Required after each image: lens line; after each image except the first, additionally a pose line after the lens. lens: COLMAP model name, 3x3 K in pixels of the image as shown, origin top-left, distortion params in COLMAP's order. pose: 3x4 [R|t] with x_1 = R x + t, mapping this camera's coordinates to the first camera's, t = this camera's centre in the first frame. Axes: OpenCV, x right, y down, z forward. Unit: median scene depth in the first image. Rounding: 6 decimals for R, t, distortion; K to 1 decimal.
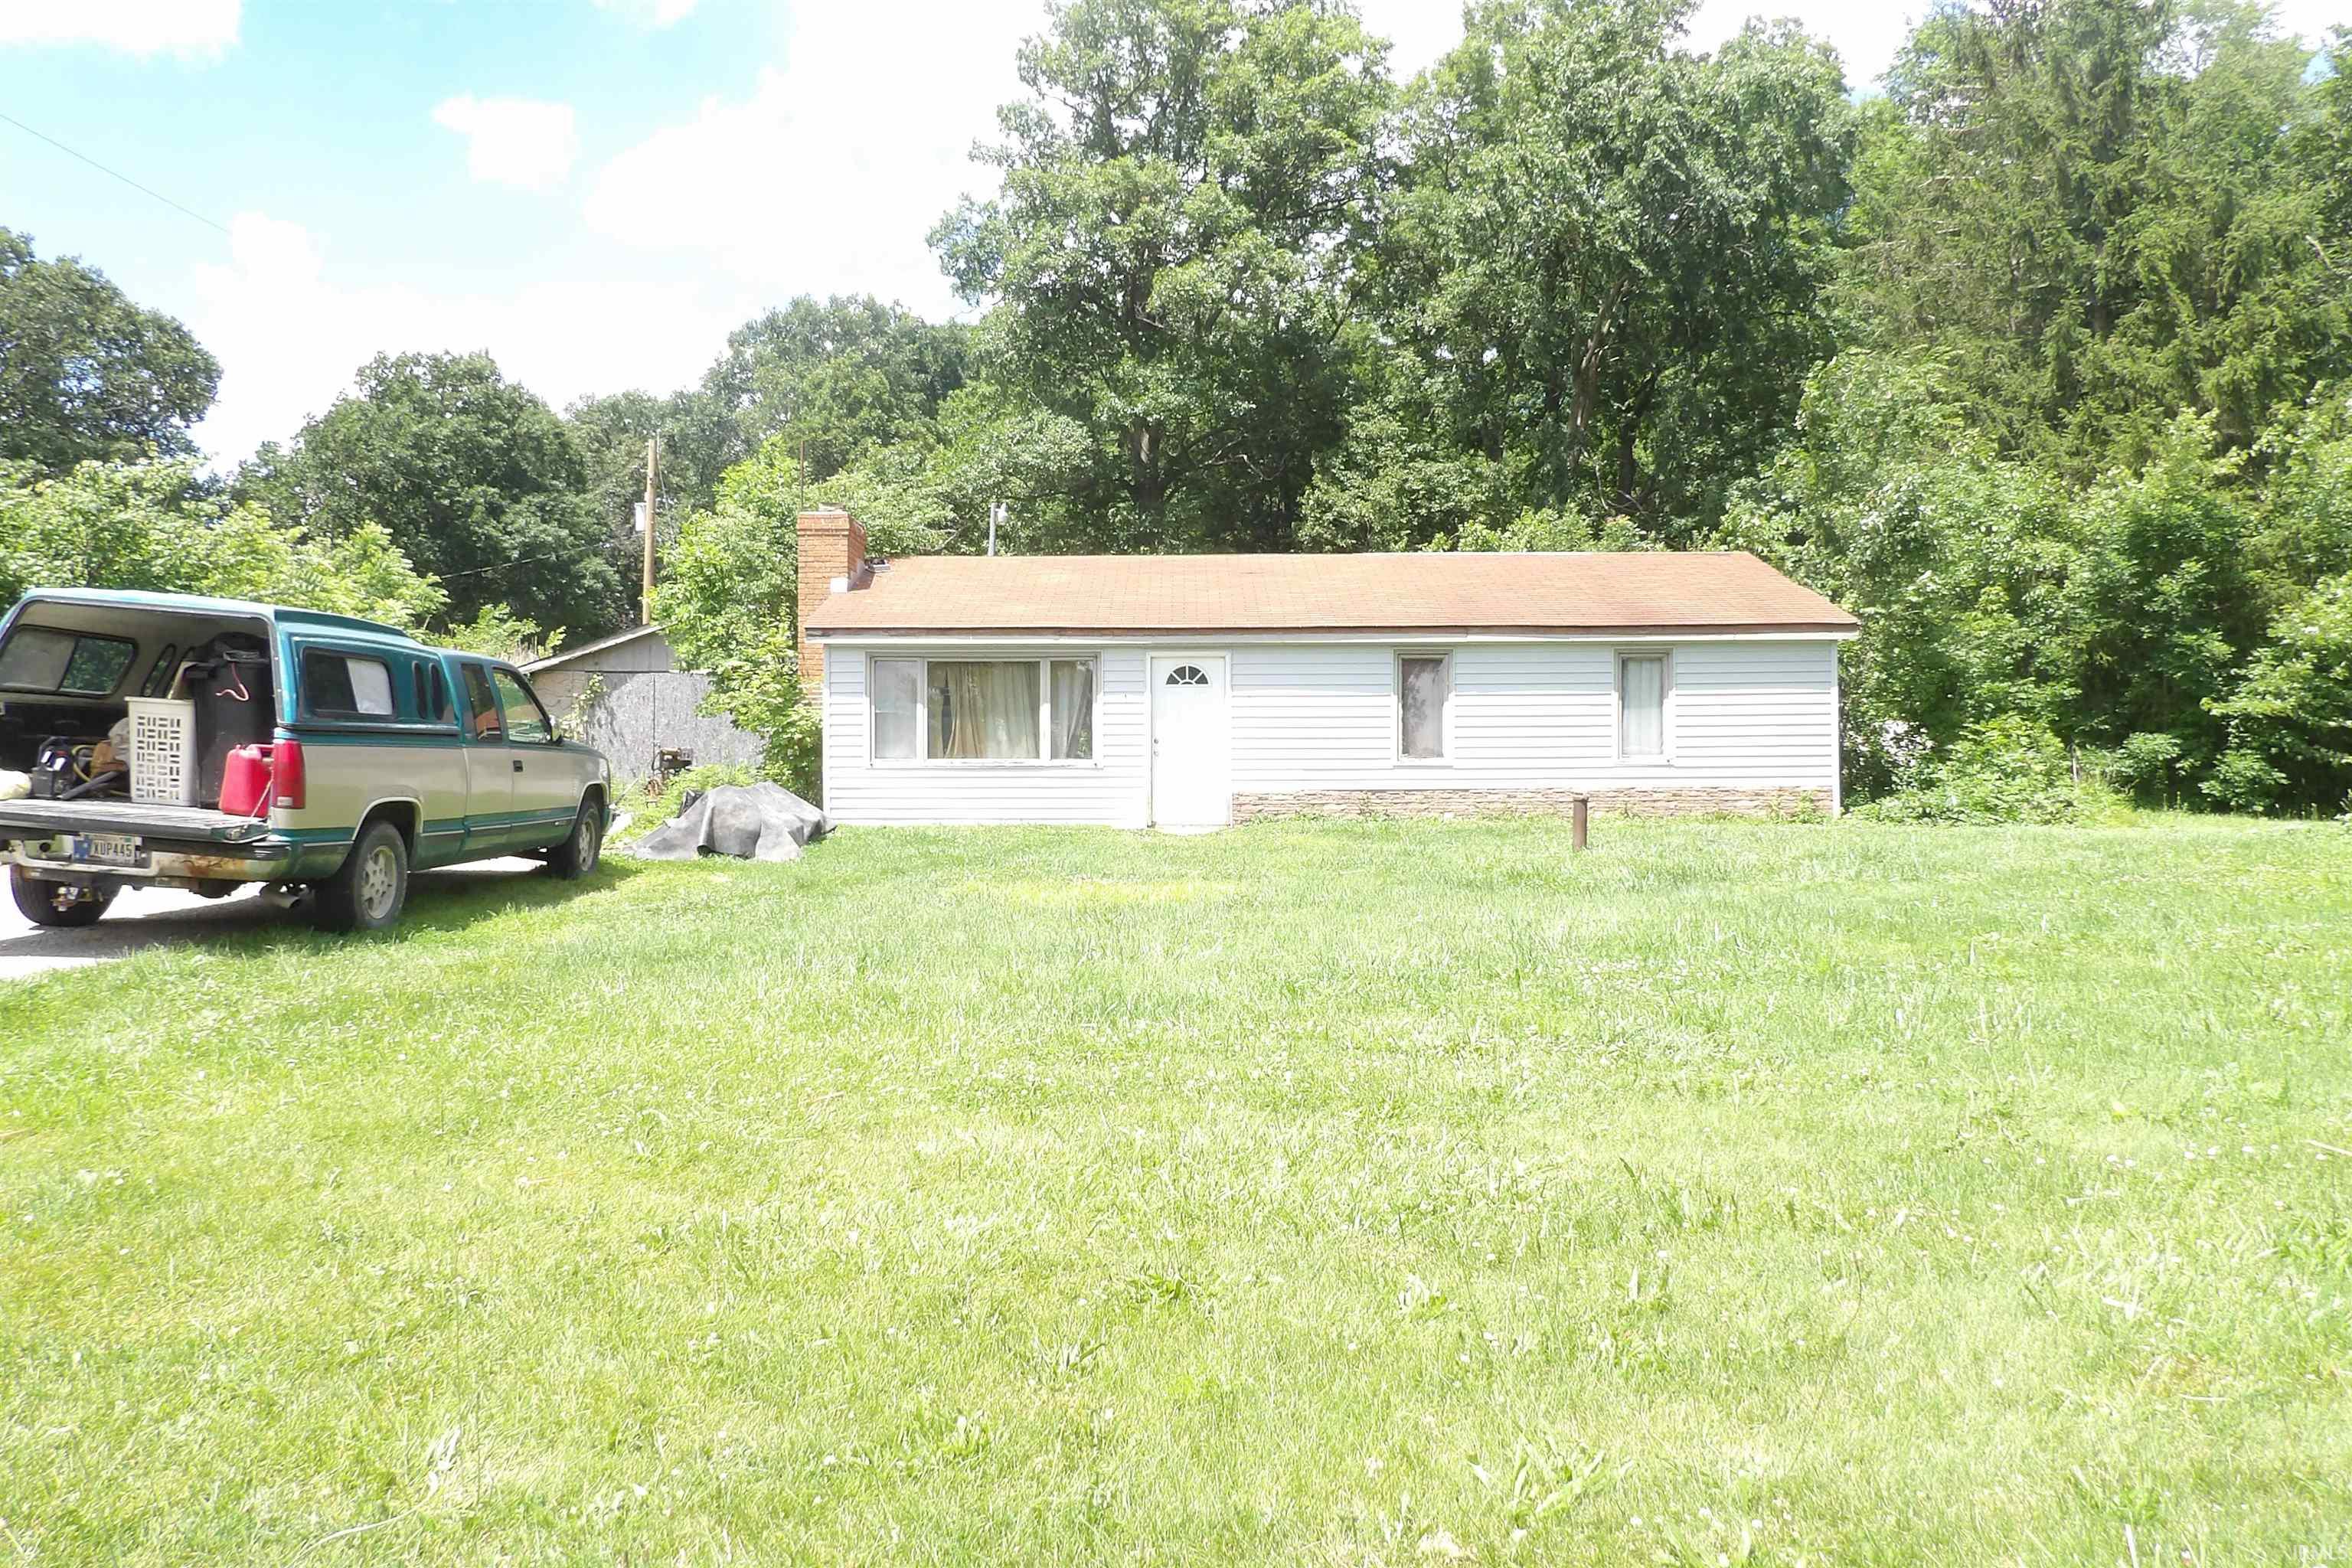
lens RADIAL K [[1700.7, 0, 1174.3], [0, 1700.7, 774.1], [0, 0, 1]] dist [-0.038759, 0.058977]
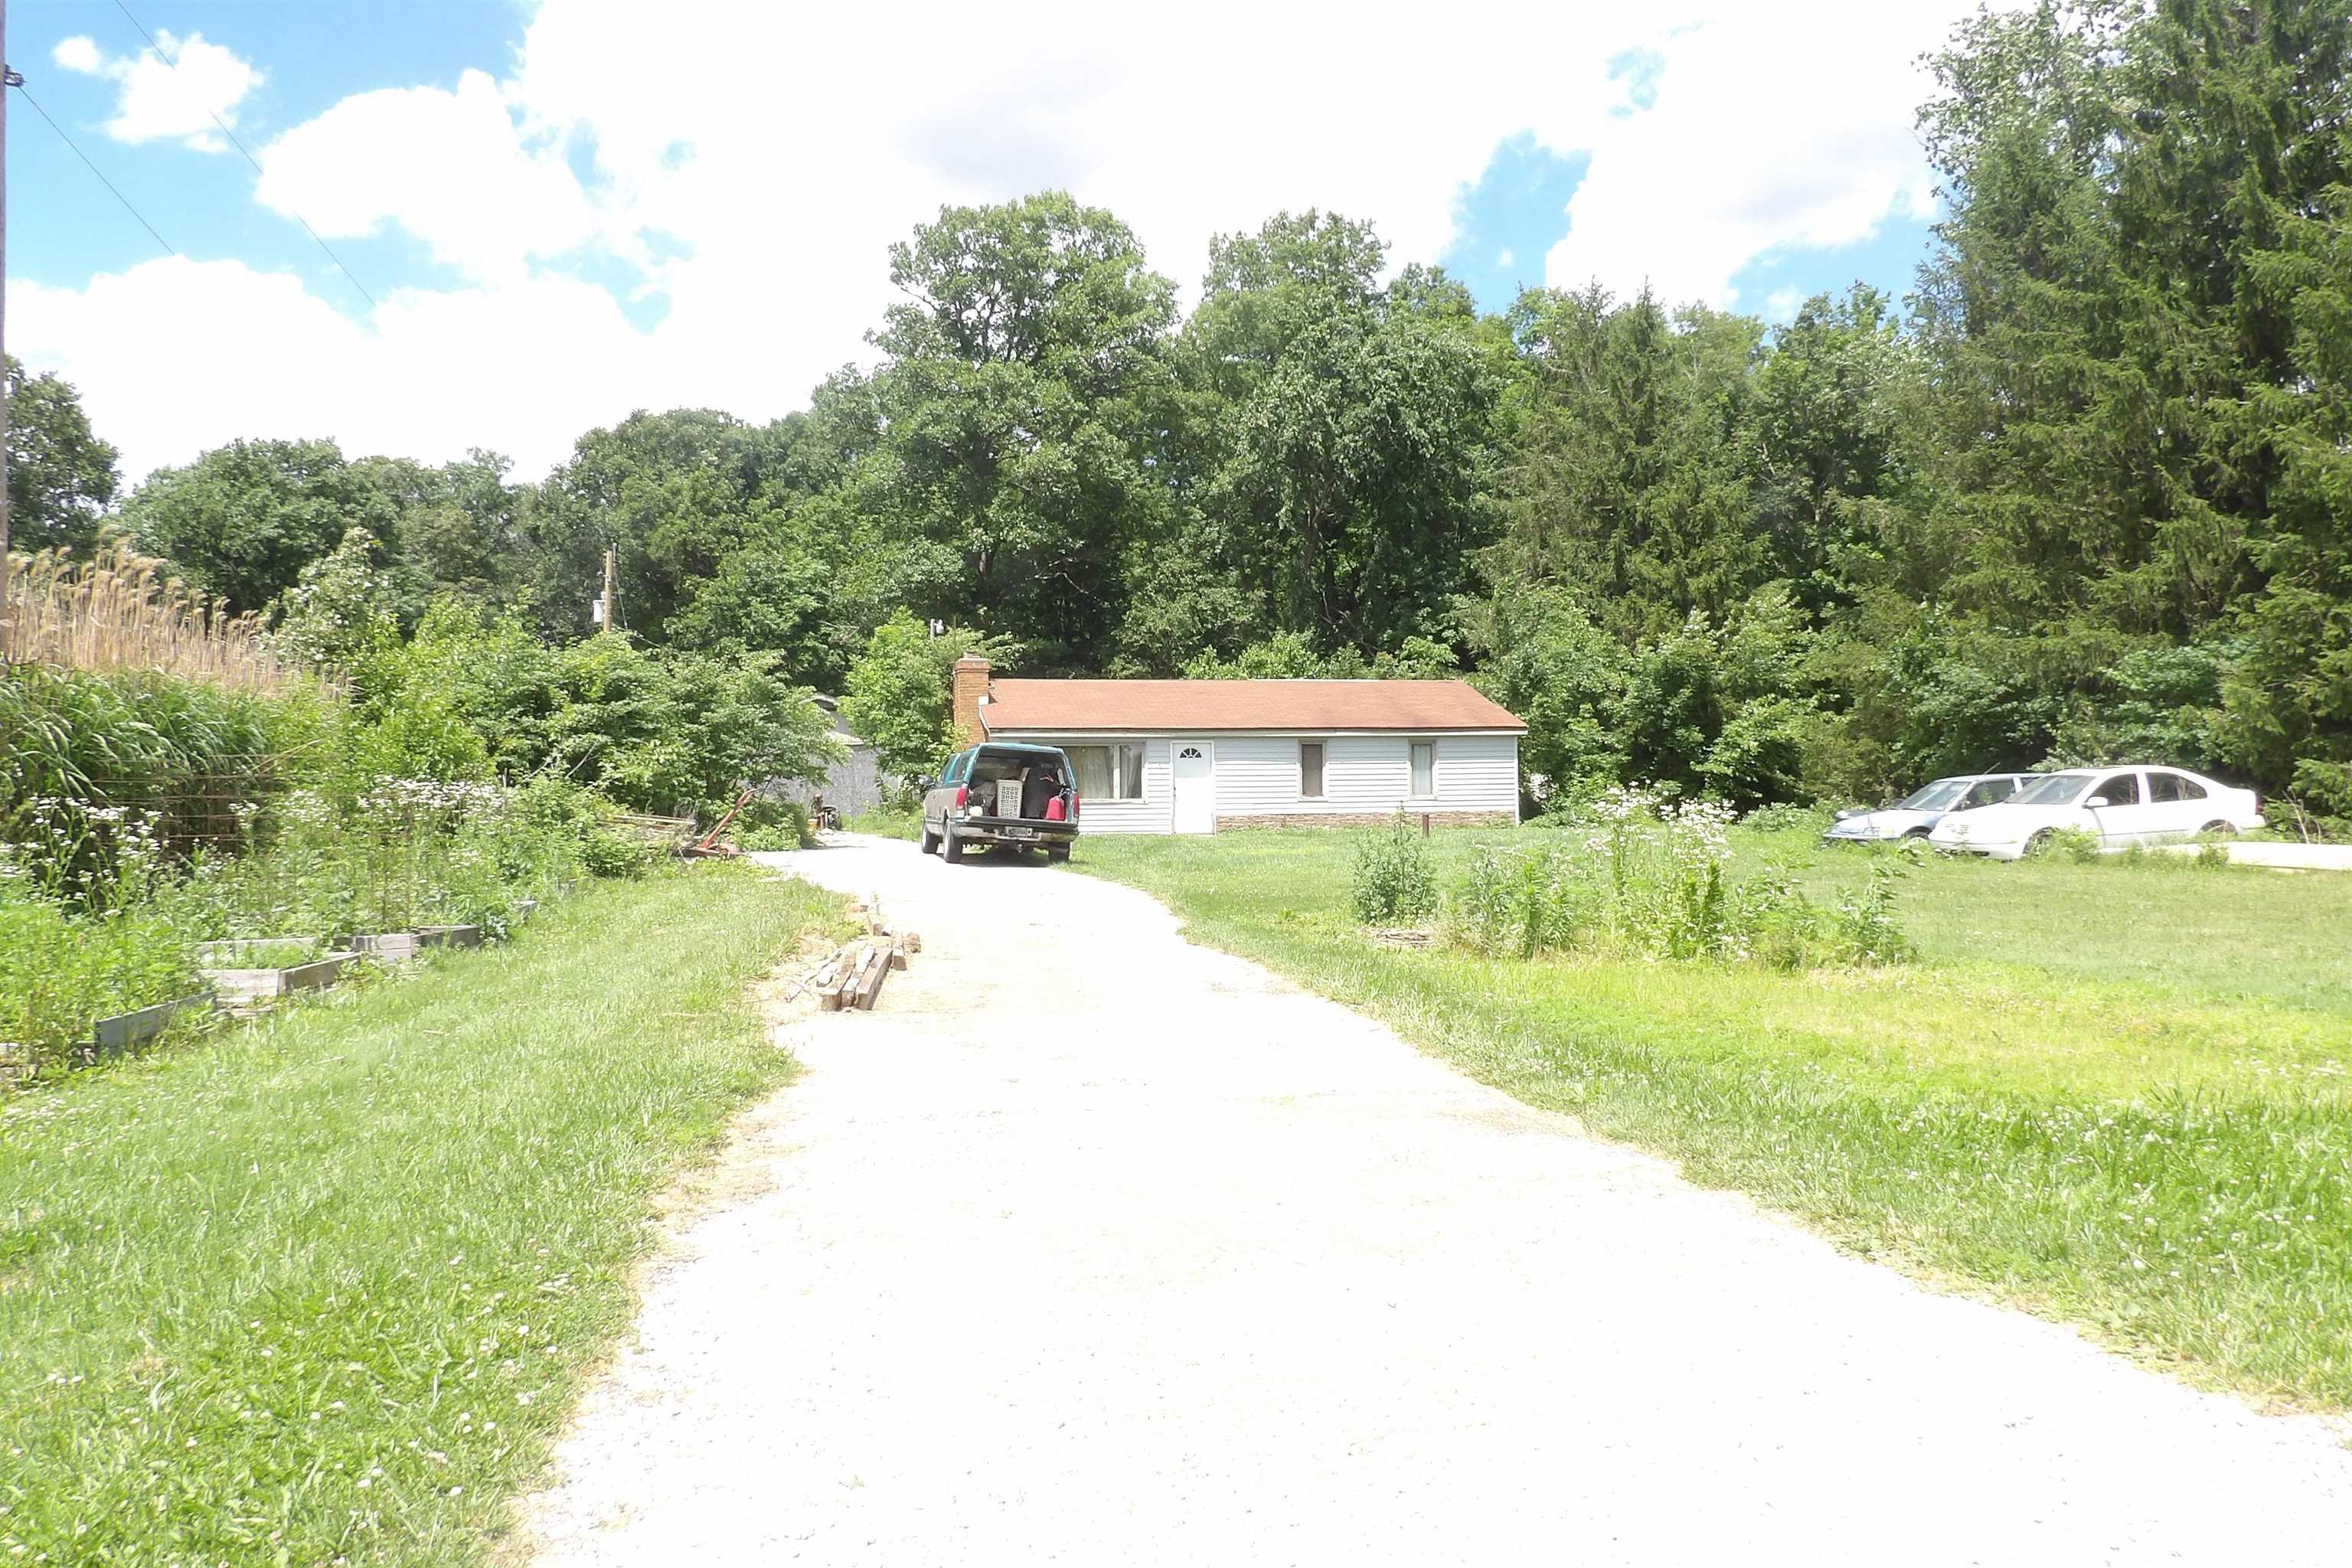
lens RADIAL K [[1700.7, 0, 1189.3], [0, 1700.7, 799.9], [0, 0, 1]] dist [-0.038759, 0.058977]
pose [[0.972760, -0.005409, 0.231751, -0.323703], [0.007547, 0.999937, -0.008339, 0.006349], [-0.231692, 0.009861, 0.972739, -0.616251]]
